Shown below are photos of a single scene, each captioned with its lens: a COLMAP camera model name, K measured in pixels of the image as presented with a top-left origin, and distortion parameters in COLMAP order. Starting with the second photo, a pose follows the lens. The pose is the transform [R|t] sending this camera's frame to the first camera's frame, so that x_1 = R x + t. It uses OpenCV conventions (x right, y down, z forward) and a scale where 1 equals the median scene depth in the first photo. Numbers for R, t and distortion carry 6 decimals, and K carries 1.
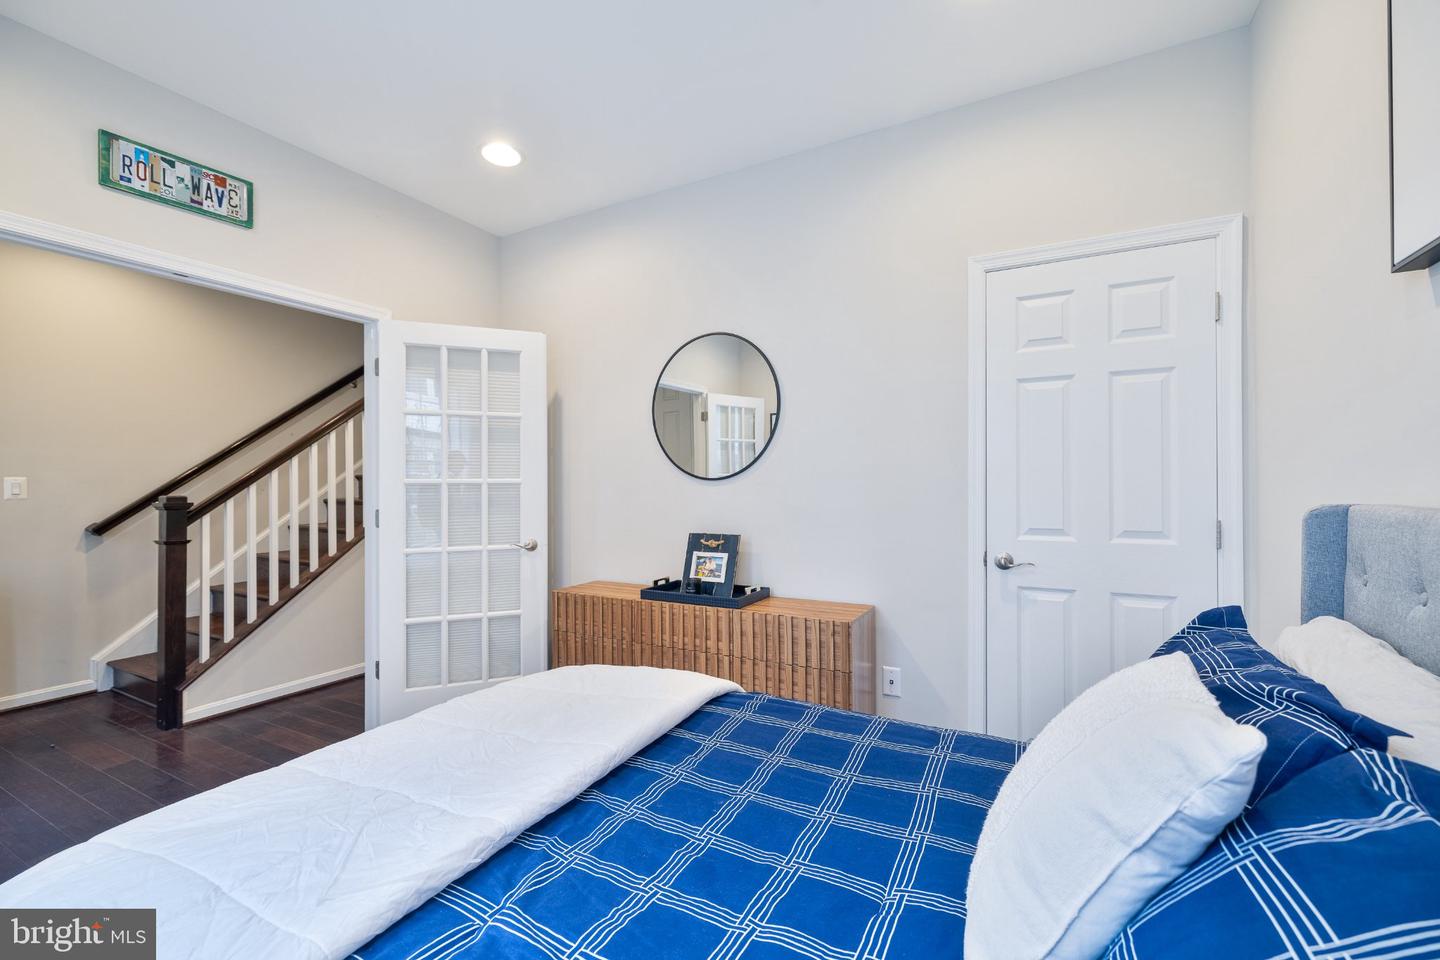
lens RADIAL K [[603.6, 0, 718.5], [0, 603.6, 483.9], [0, 0, 1]] dist [0.001394, -0.000045]
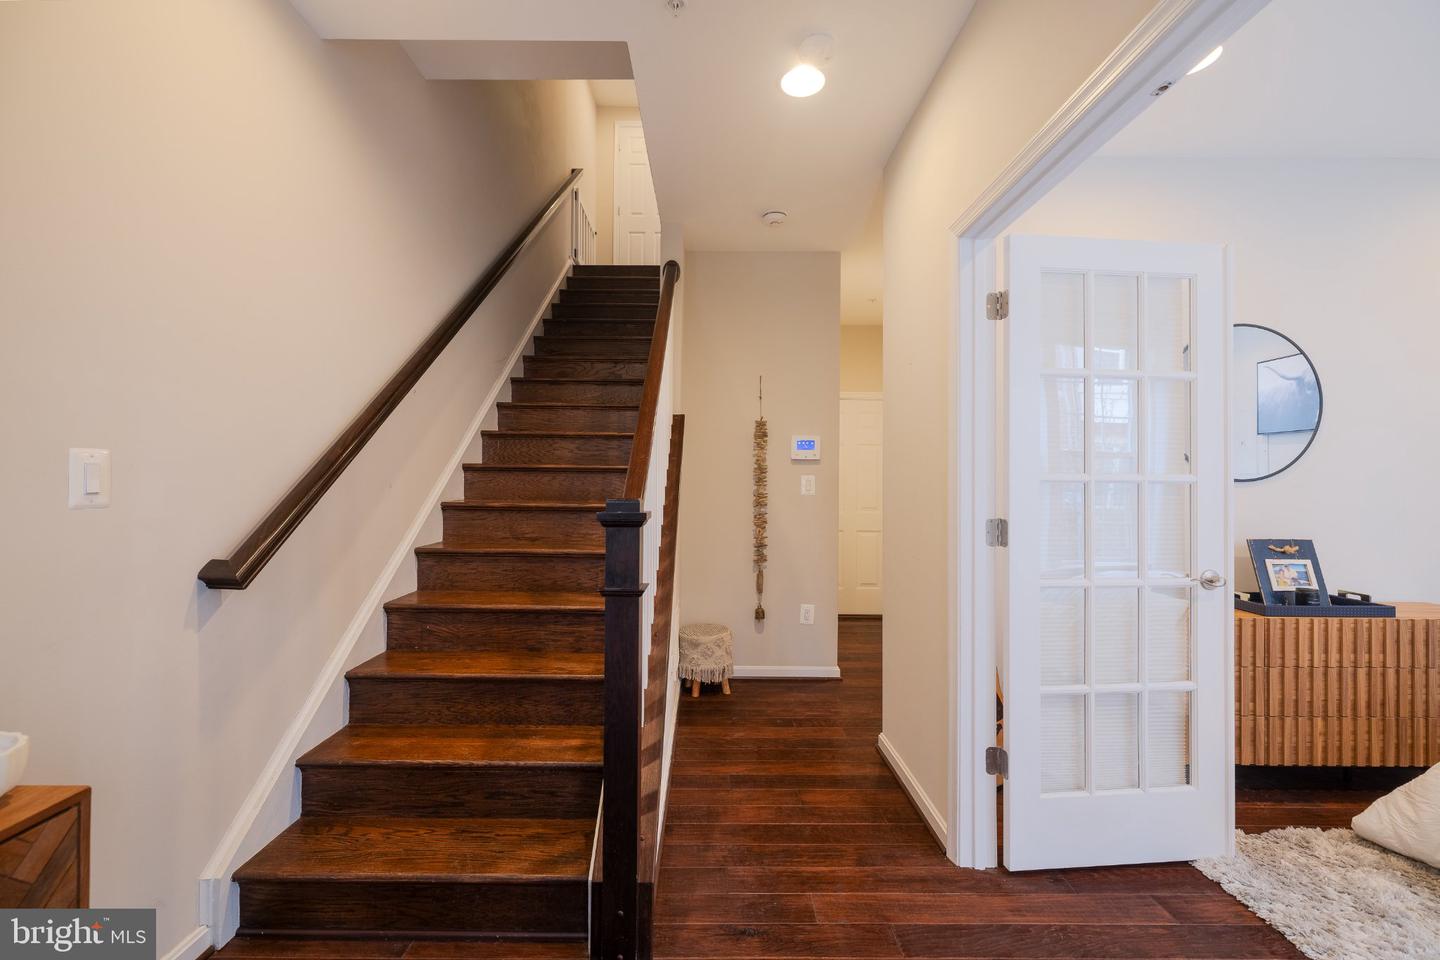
lens RADIAL K [[603.6, 0, 704.8], [0, 603.6, 480.0], [0, 0, 1]] dist [0.001394, -0.000045]
pose [[0.879518, 0.013883, 0.475662, -1.260225], [-0.011737, 0.999903, -0.007482, 0.008681], [-0.475720, 0.000997, 0.879596, 0.612676]]
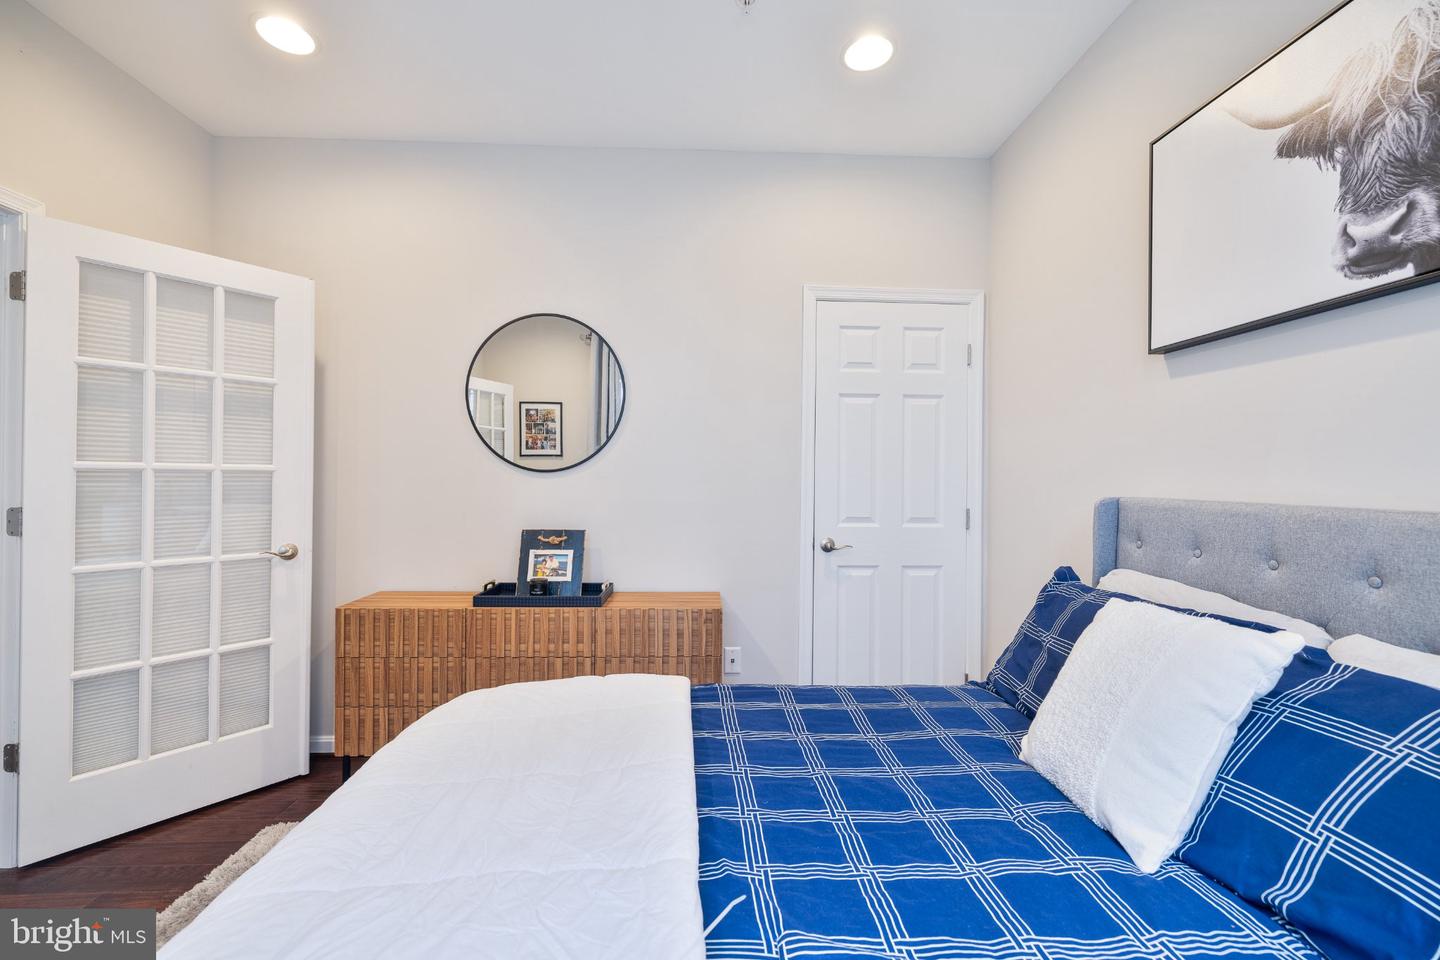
lens RADIAL K [[603.6, 0, 709.2], [0, 603.6, 478.0], [0, 0, 1]] dist [0.001394, -0.000045]
pose [[0.861874, 0.013732, 0.506937, -0.279033], [-0.014948, 0.999887, -0.001671, 0.000880], [-0.506903, -0.006138, 0.861981, 0.078592]]
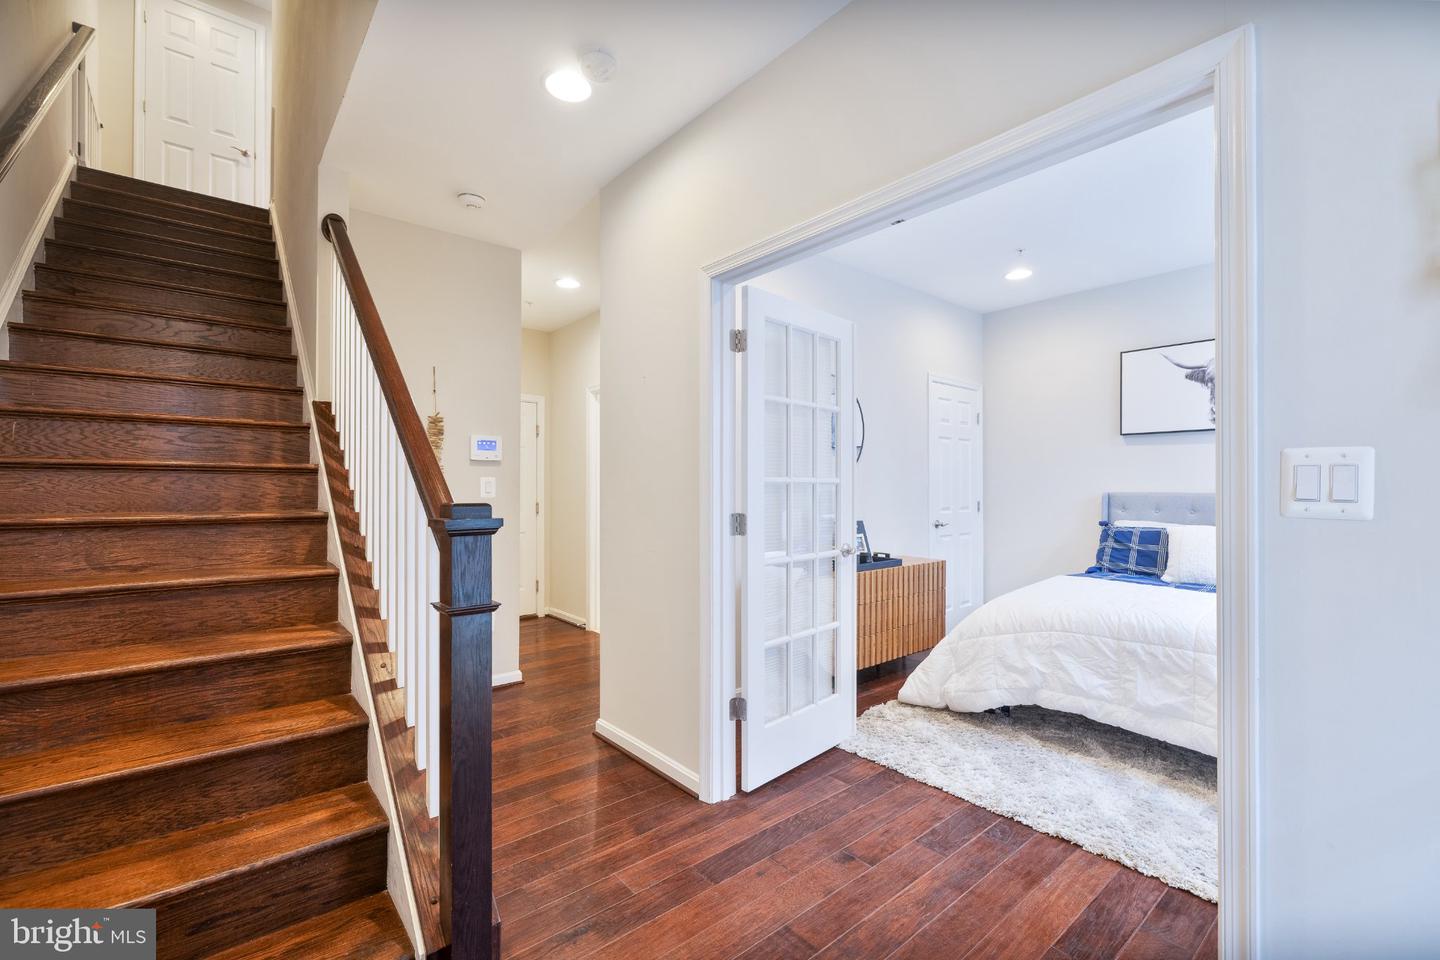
lens RADIAL K [[603.6, 0, 709.8], [0, 603.6, 486.6], [0, 0, 1]] dist [0.001394, -0.000045]
pose [[0.381795, 0.005357, 0.924231, -1.452880], [-0.003537, 0.999984, -0.004335, 0.010270], [-0.924240, -0.001614, 0.381808, 0.780400]]
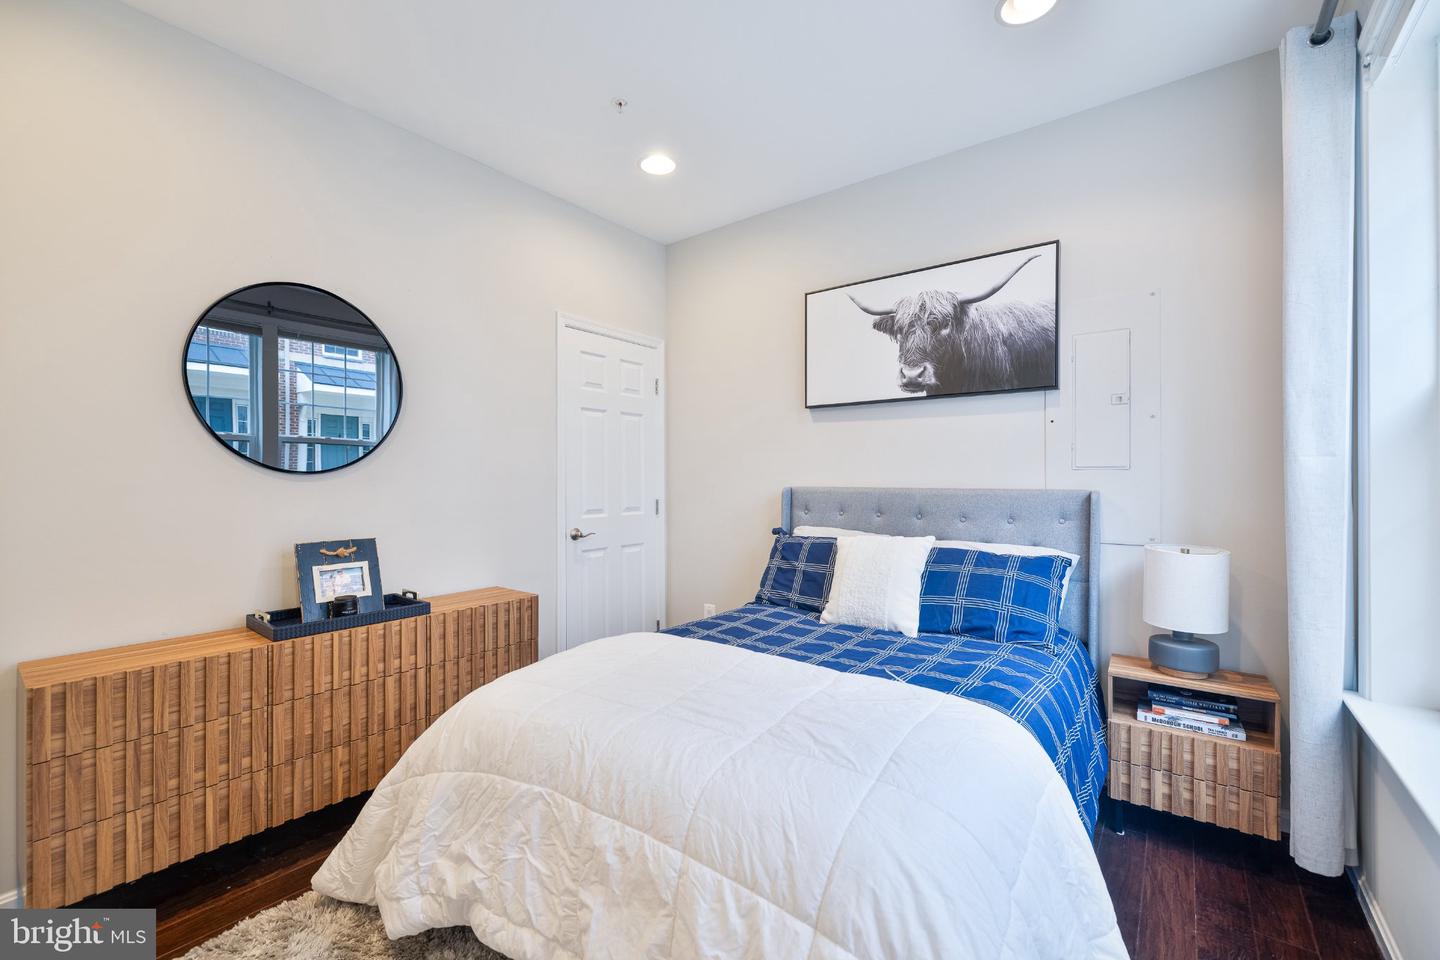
lens RADIAL K [[603.6, 0, 714.8], [0, 603.6, 485.0], [0, 0, 1]] dist [0.001394, -0.000045]
pose [[0.155709, -0.007092, 0.987778, -0.740945], [0.000491, 0.999975, 0.007102, 0.002568], [-0.987803, -0.000621, 0.155708, 0.381519]]
